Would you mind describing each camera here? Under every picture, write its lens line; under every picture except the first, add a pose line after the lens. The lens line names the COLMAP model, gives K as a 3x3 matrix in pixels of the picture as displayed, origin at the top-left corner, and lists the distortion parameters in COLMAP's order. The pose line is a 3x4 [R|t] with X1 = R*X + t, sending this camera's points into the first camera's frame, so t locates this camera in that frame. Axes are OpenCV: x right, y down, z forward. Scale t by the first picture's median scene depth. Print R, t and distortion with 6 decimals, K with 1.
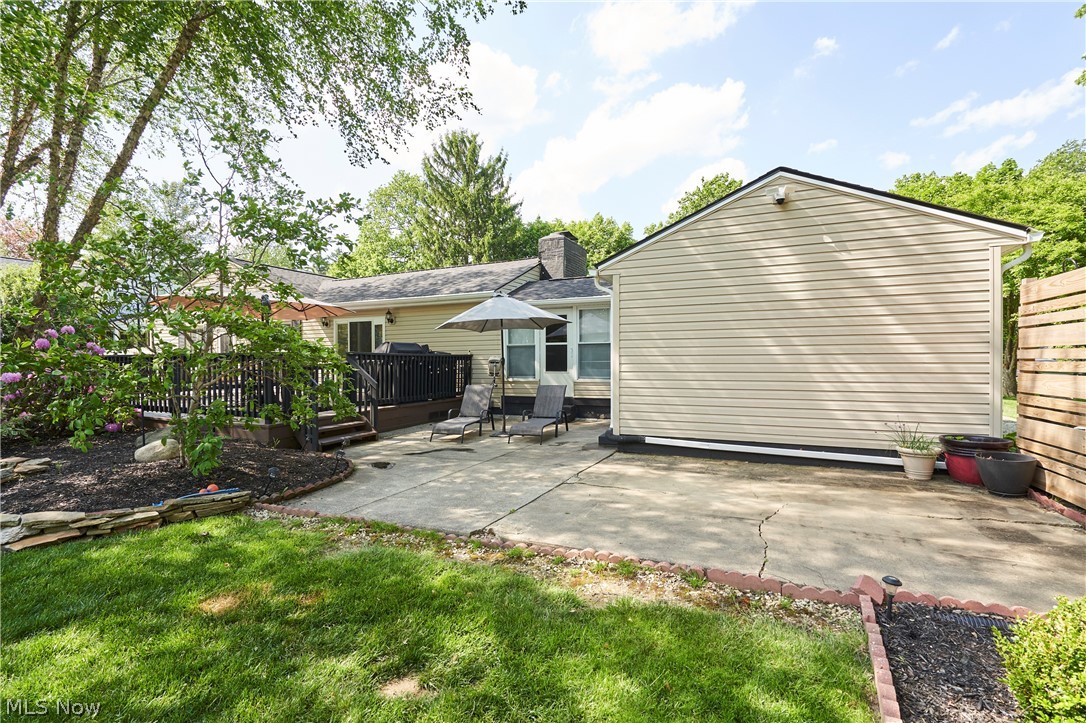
lens RADIAL K [[504.6, 0, 544.0], [0, 504.6, 365.4], [0, 0, 1]] dist [0.003135, 0.000010]
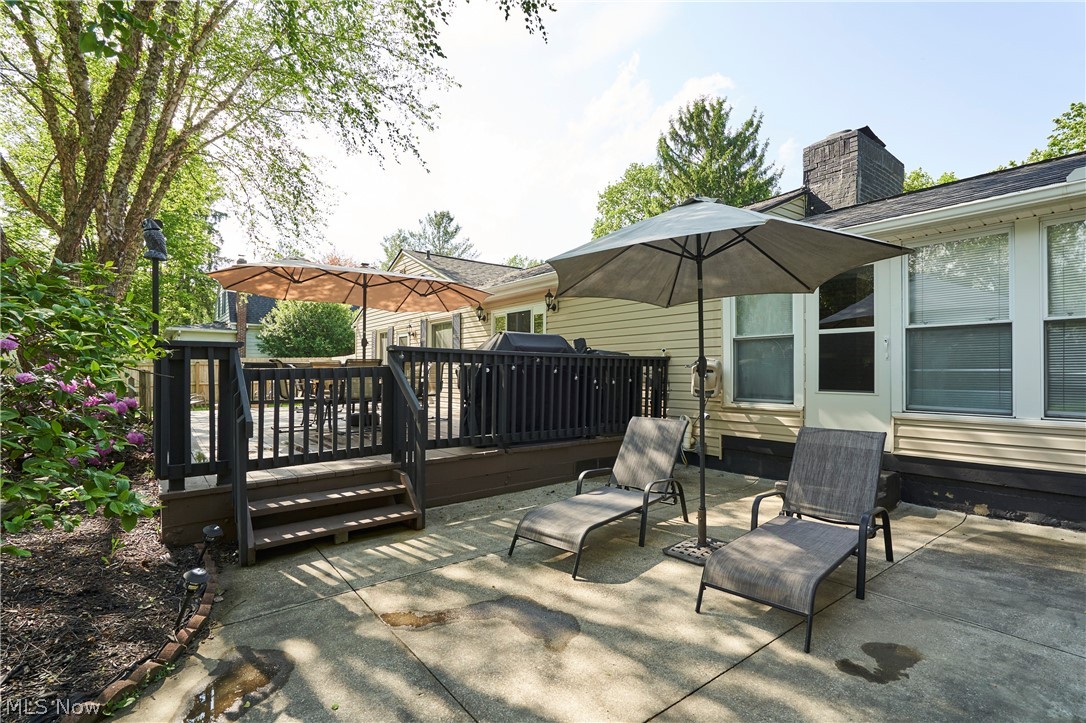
lens RADIAL K [[515.8, 0, 543.0], [0, 515.8, 361.5], [0, 0, 1]] dist [0.034228, -0.000003]
pose [[0.887879, -0.000091, -0.460077, -0.000975], [-0.012093, 0.999650, -0.023535, -0.000586], [0.459918, 0.026460, 0.887567, 0.381334]]
